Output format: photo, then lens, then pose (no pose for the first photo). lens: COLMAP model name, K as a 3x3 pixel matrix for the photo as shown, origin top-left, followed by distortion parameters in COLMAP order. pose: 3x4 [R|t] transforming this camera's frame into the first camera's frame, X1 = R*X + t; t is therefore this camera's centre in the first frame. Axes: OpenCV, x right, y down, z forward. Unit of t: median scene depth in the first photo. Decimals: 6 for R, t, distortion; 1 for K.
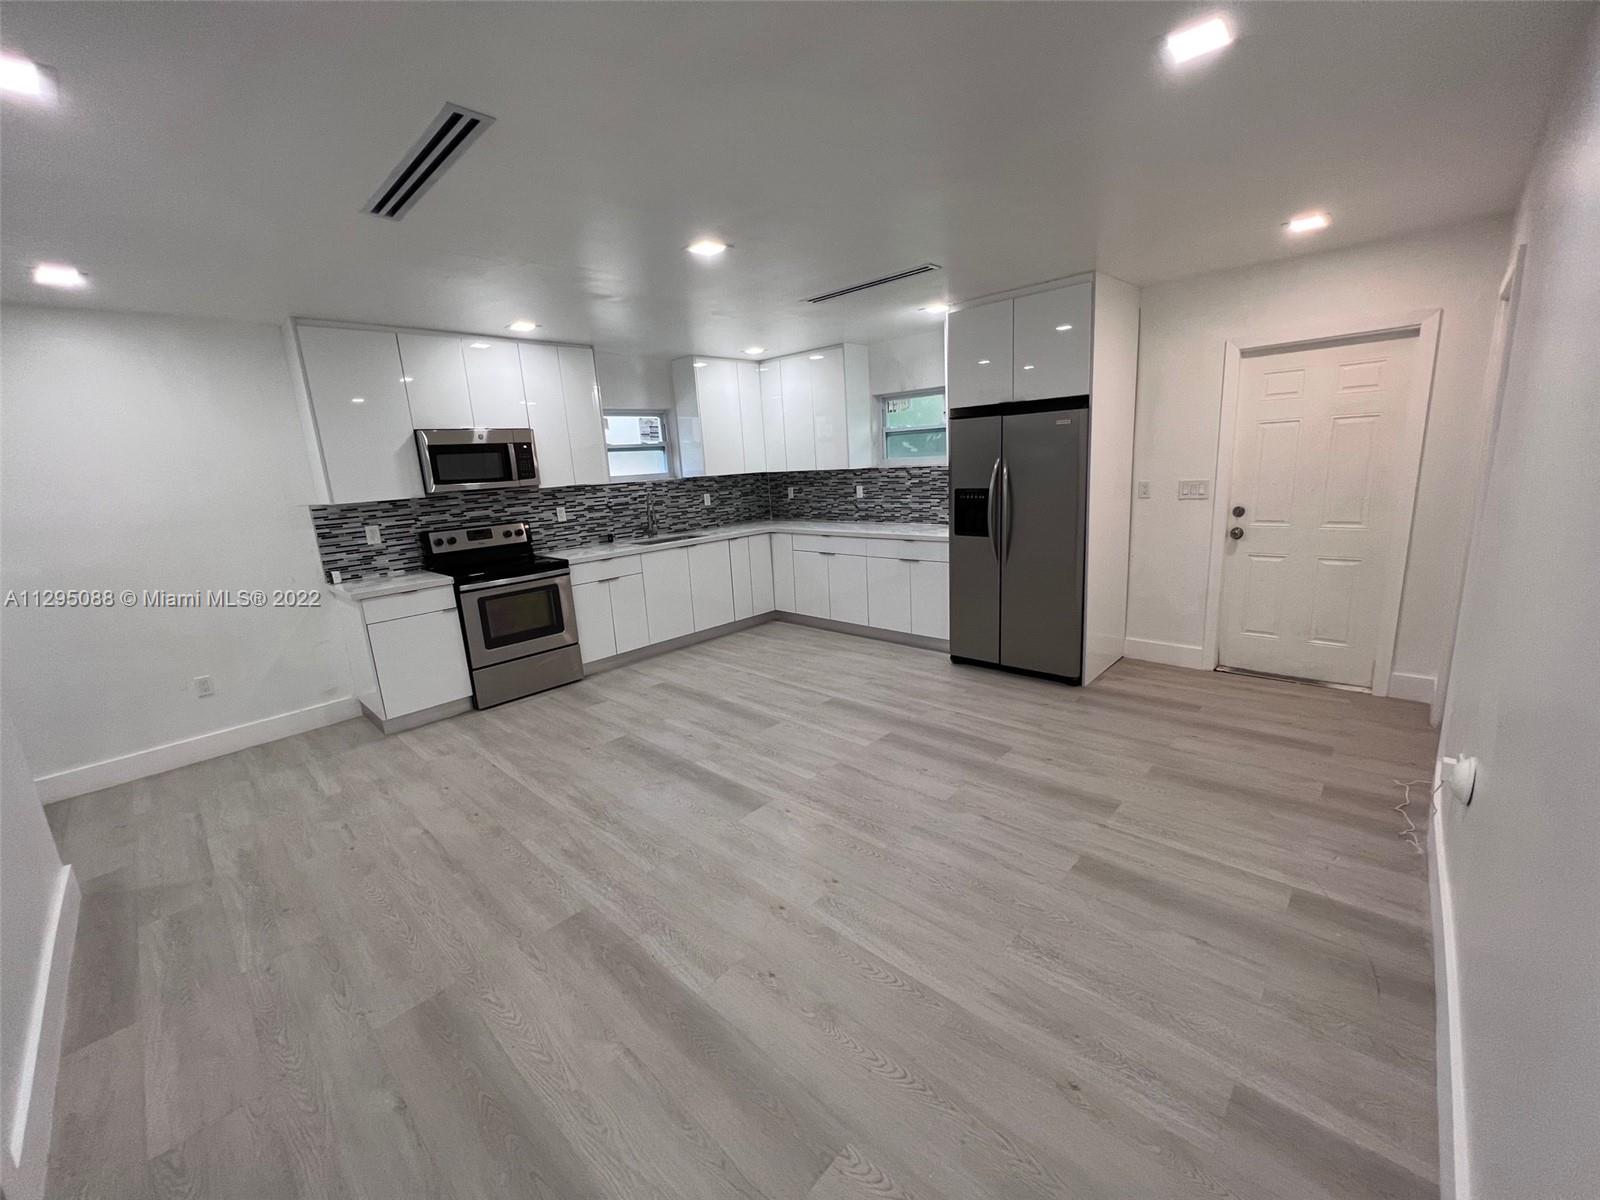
lens RADIAL K [[641.4, 0, 788.9], [0, 641.4, 595.6], [0, 0, 1]] dist [-0.000580, 0.000319]
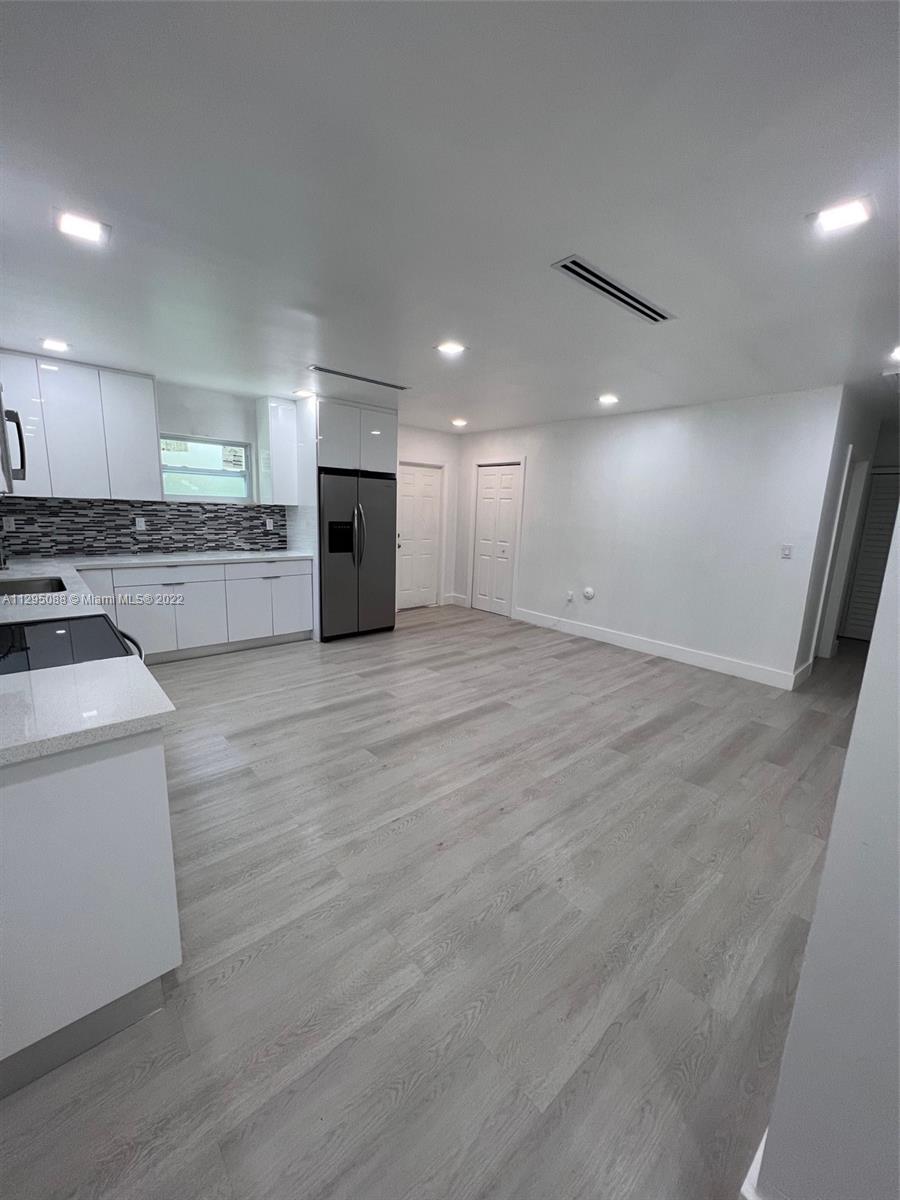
lens RADIAL K [[484.3, 0, 453.3], [0, 484.3, 599.7], [0, 0, 1]] dist [0.004488, -0.000152]
pose [[0.066017, -0.130031, 0.989310, -0.962483], [0.166705, 0.978975, 0.117548, -0.083966], [-0.983794, 0.157163, 0.086306, 0.737223]]
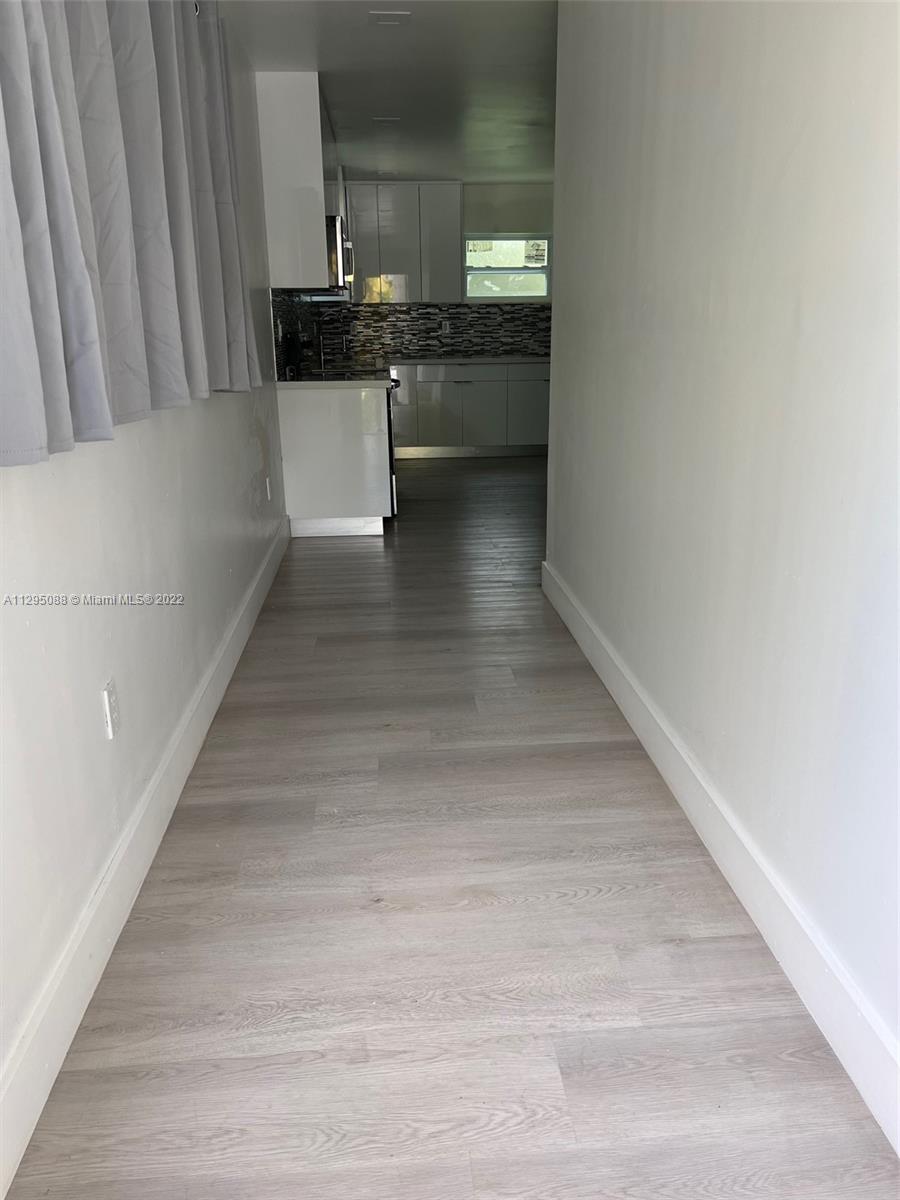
lens RADIAL K [[909.9, 0, 448.7], [0, 909.9, 595.6], [0, 0, 1]] dist [0.064563, -0.067872]
pose [[0.649952, -0.181891, 0.737887, -1.670476], [0.130073, 0.983234, 0.127797, 0.124980], [-0.748761, 0.012918, 0.662714, 0.010134]]
